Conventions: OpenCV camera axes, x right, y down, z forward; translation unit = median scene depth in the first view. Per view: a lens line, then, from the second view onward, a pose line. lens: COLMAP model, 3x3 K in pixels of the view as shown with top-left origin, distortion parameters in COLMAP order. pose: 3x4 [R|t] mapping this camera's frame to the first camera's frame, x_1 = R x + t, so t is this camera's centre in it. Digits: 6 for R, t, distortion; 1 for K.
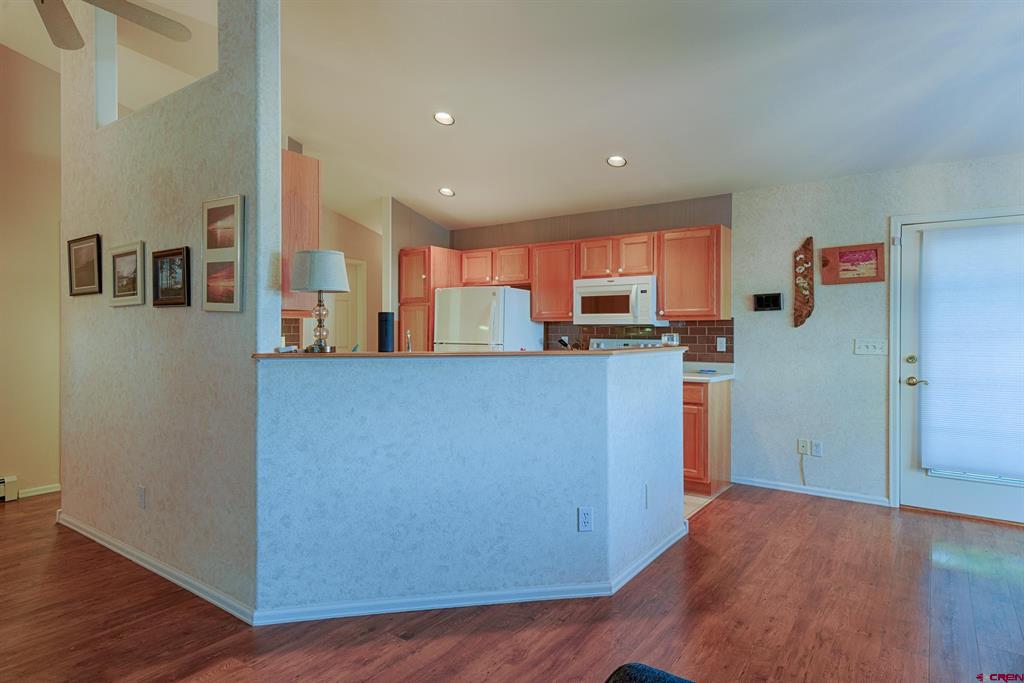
lens RADIAL K [[577.9, 0, 511.5], [0, 577.9, 334.8], [0, 0, 1]] dist [0.024432, -0.000524]
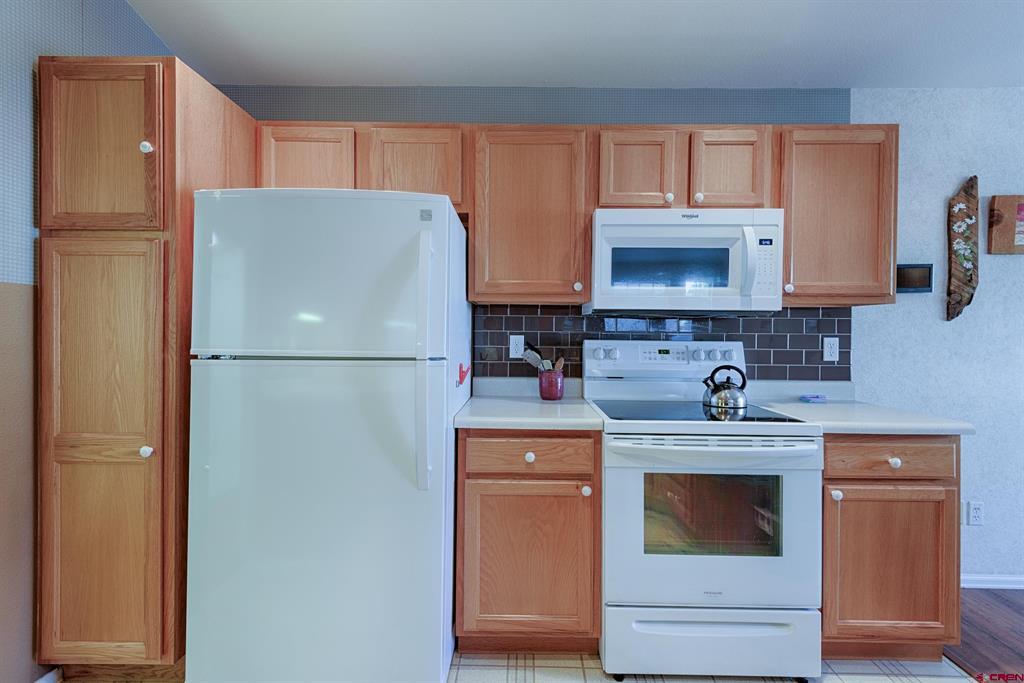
lens RADIAL K [[461.8, 0, 518.3], [0, 461.8, 334.0], [0, 0, 1]] dist [0.034738, -0.020199]
pose [[0.816549, 0.000229, 0.577277, -0.274494], [-0.002825, 0.999990, 0.003600, 0.000706], [-0.577270, -0.004571, 0.816541, 1.379699]]
